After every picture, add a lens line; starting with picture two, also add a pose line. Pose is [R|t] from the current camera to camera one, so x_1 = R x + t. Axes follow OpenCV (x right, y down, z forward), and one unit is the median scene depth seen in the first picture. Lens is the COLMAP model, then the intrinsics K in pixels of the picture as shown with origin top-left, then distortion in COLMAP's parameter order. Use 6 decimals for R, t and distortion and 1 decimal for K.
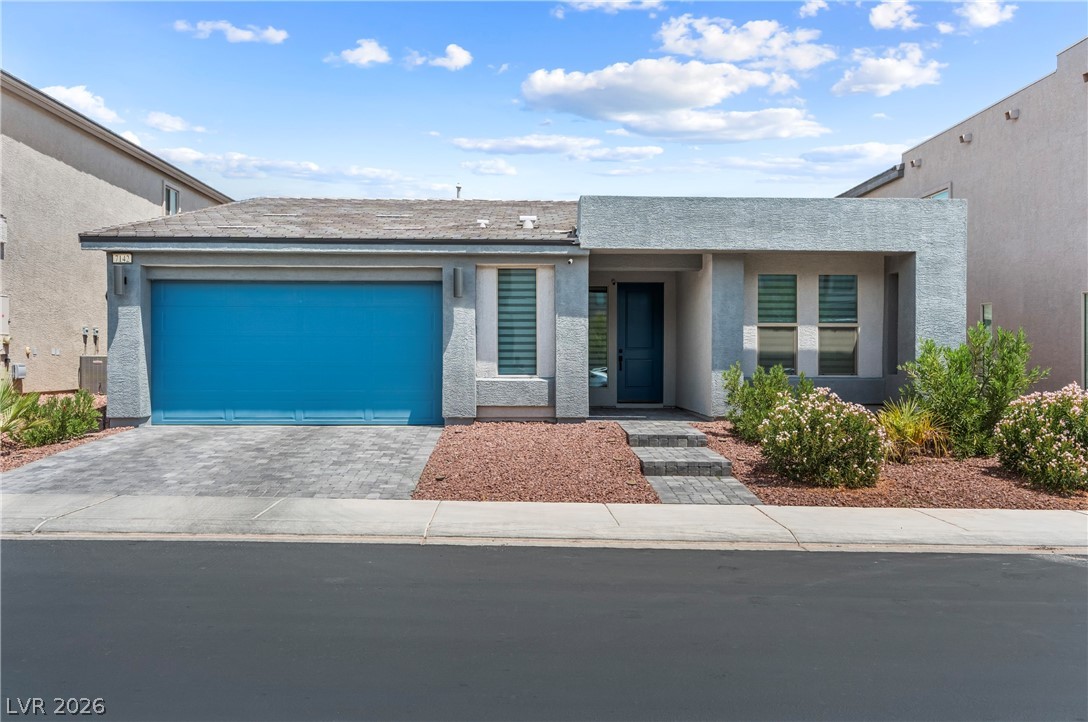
lens RADIAL K [[863.7, 0, 543.2], [0, 863.7, 358.6], [0, 0, 1]] dist [-0.010532, 0.008562]
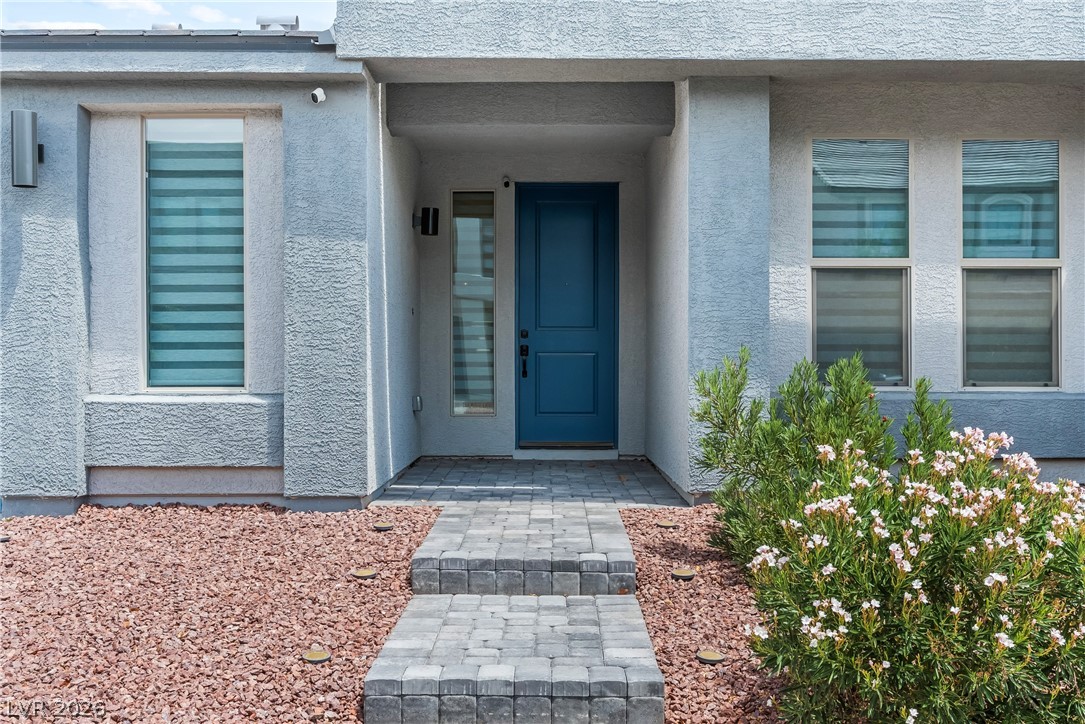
lens RADIAL K [[1214.6, 0, 543.1], [0, 1214.6, 367.5], [0, 0, 1]] dist [-0.013905, 0.000000]
pose [[0.999691, -0.001934, -0.024791, 0.145428], [0.002031, 0.999990, 0.003877, 0.008186], [0.024784, -0.003926, 0.999685, 0.453772]]
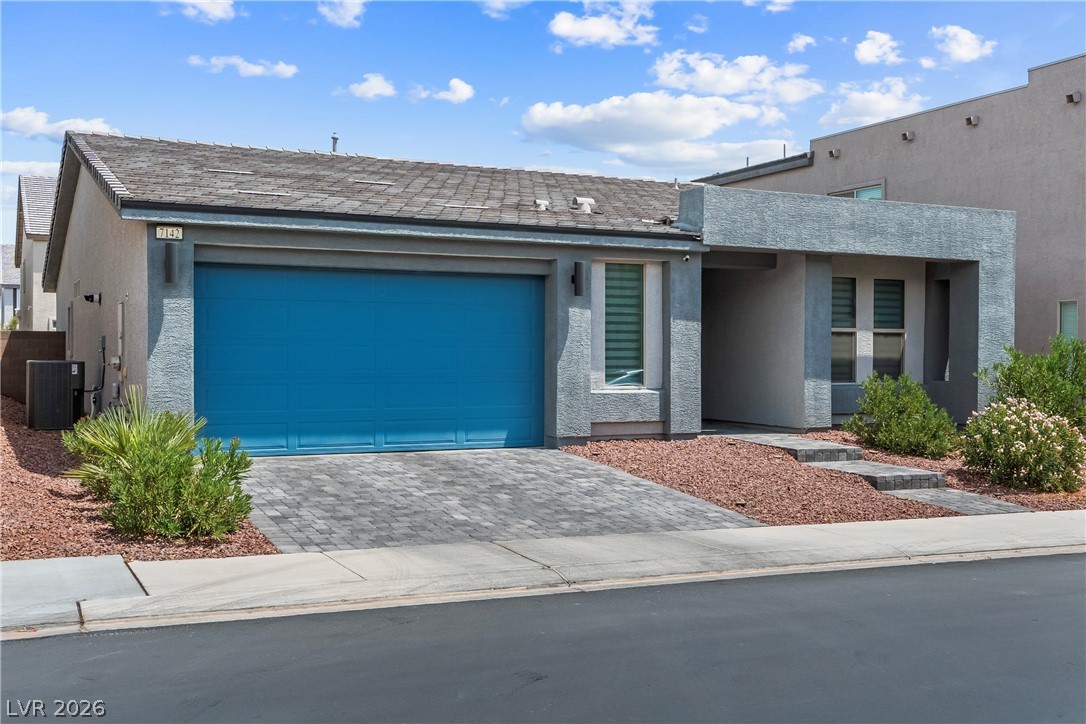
lens RADIAL K [[1149.5, 0, 538.3], [0, 1149.5, 357.9], [0, 0, 1]] dist [-0.007853, 0.000000]
pose [[0.909706, -0.000299, 0.415253, -0.597615], [-0.003320, 0.999963, 0.007995, -0.018539], [-0.415239, -0.008652, 0.909671, -0.016622]]
